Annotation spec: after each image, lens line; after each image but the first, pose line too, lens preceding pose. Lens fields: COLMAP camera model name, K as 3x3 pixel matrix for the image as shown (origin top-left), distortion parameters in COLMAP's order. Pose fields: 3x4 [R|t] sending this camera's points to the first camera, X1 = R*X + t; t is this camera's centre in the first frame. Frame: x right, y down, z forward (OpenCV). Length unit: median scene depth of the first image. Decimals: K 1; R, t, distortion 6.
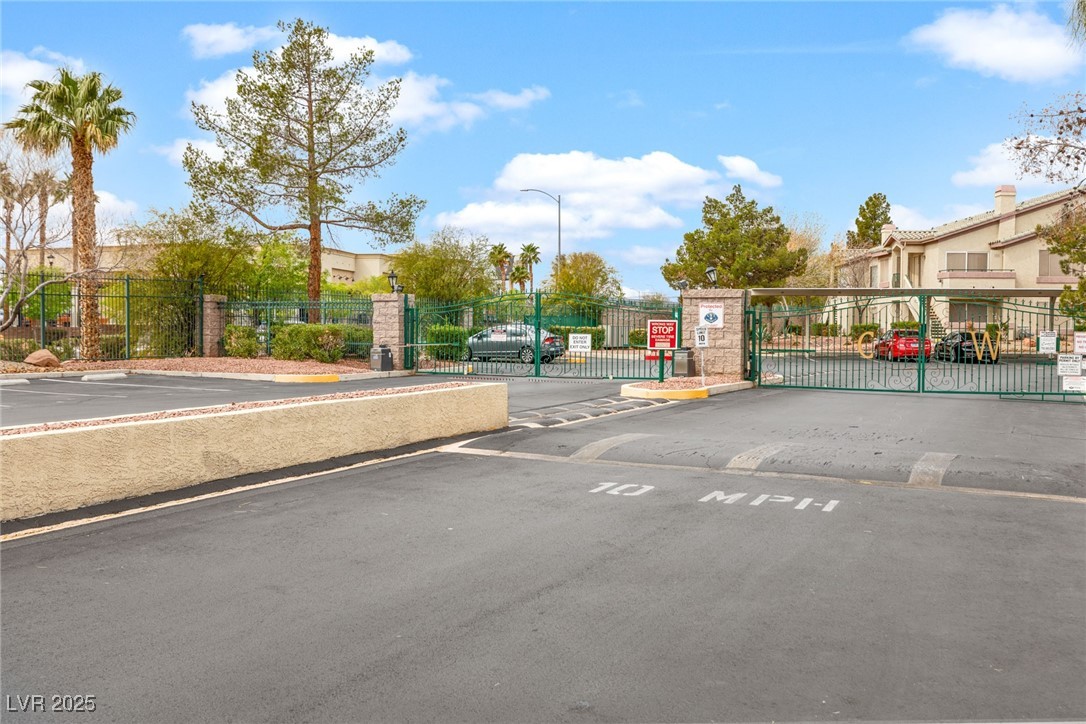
lens RADIAL K [[1056.8, 0, 542.0], [0, 1056.8, 360.5], [0, 0, 1]] dist [-0.000206, 0.000000]
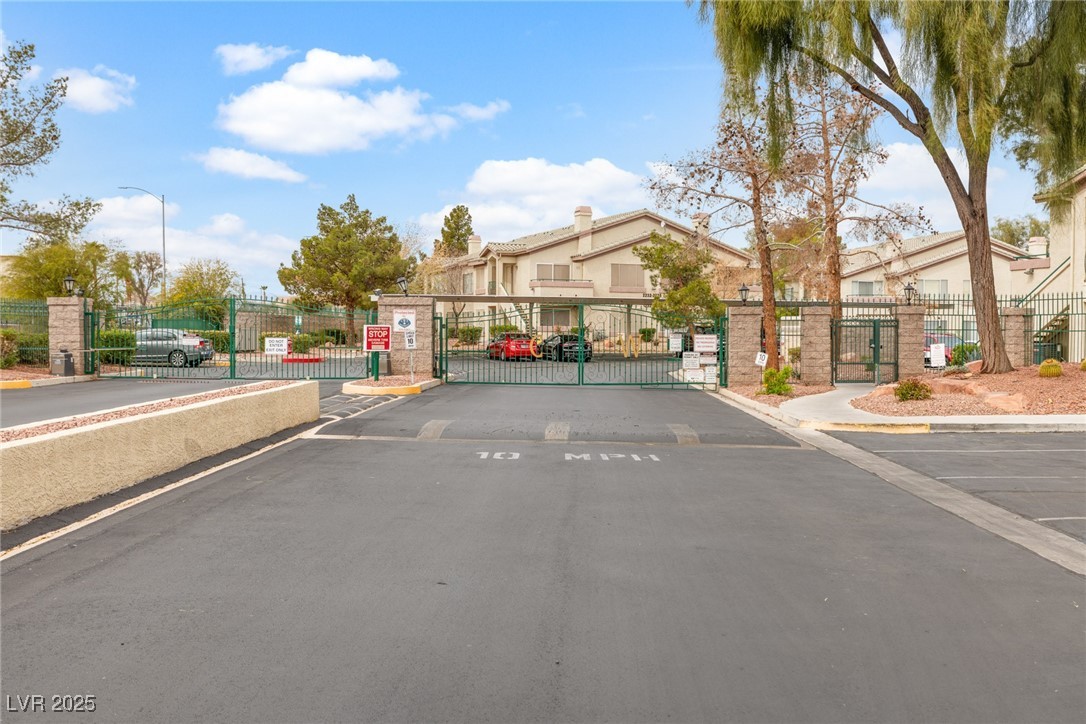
lens RADIAL K [[1056.8, 0, 544.0], [0, 1056.8, 360.7], [0, 0, 1]] dist [-0.000206, 0.000000]
pose [[0.917878, -0.012704, 0.396659, -0.092394], [0.013690, 0.999906, 0.000344, 0.000869], [-0.396626, 0.005114, 0.917966, -0.054238]]
